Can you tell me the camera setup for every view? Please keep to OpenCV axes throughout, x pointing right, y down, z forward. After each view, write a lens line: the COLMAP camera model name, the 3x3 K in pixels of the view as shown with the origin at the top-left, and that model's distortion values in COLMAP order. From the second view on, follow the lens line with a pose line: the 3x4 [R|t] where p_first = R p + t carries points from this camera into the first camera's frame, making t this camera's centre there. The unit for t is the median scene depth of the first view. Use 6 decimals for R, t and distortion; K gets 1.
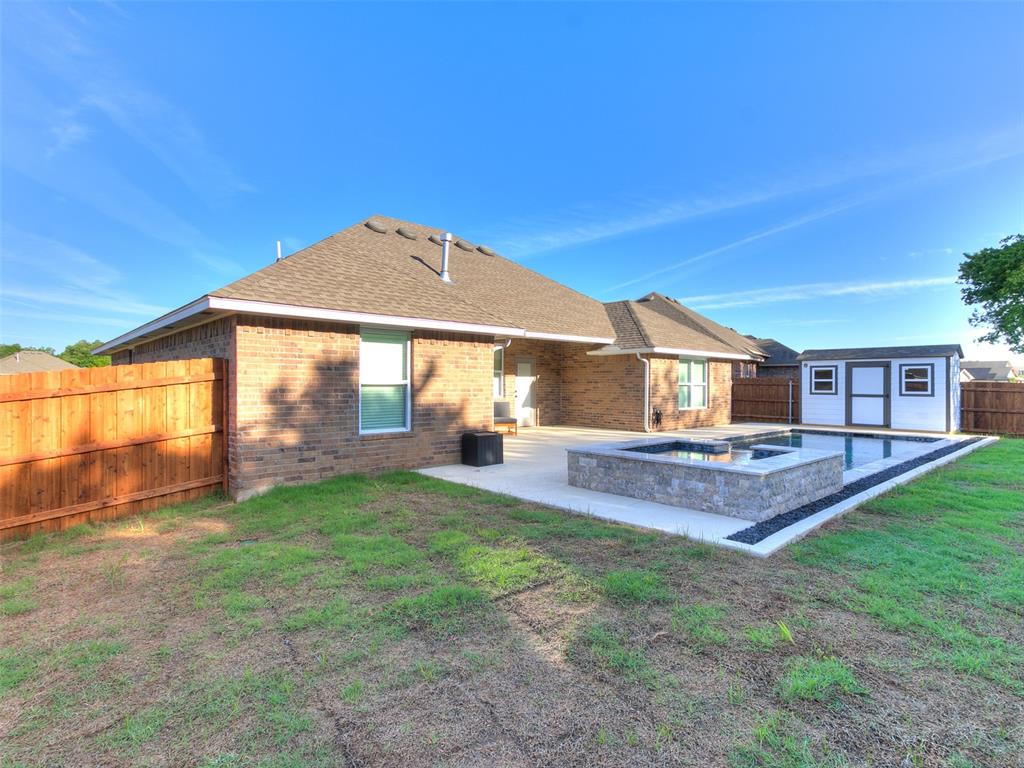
lens RADIAL K [[532.2, 0, 509.5], [0, 532.2, 378.6], [0, 0, 1]] dist [-0.003577, 0.033495]
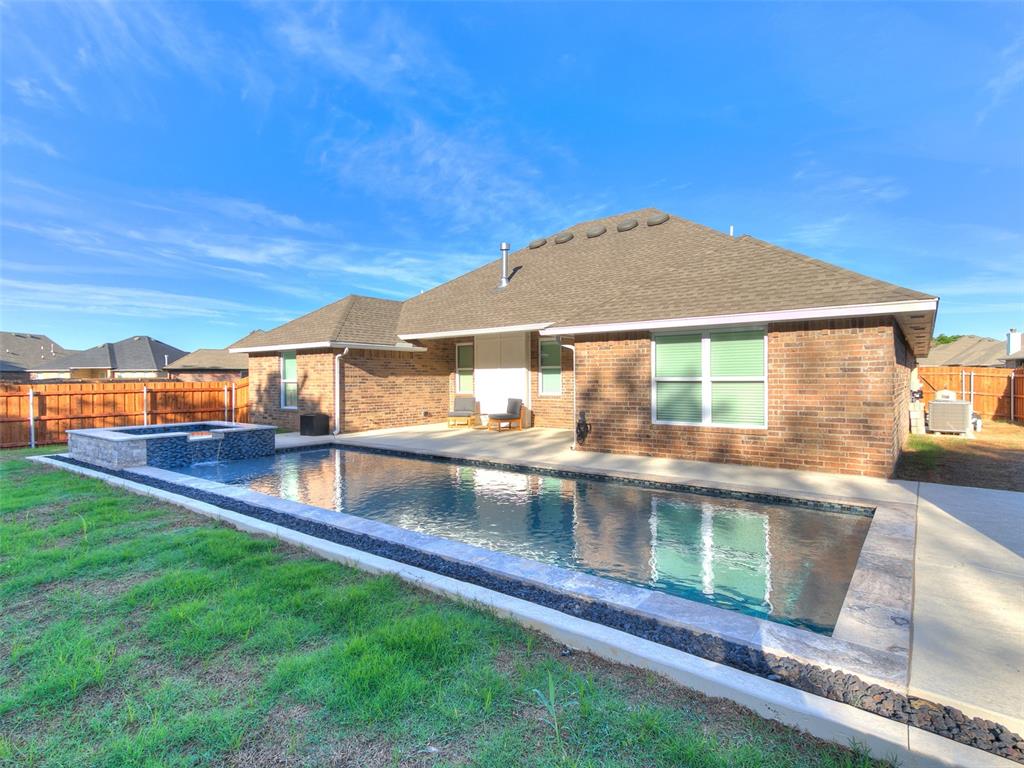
lens RADIAL K [[532.2, 0, 509.5], [0, 532.2, 378.6], [0, 0, 1]] dist [-0.003577, 0.033495]
pose [[0.167644, -0.007246, -0.985821, 0.882759], [0.014922, 0.999877, -0.004812, 0.009737], [0.985735, -0.013903, 0.167731, 0.752796]]
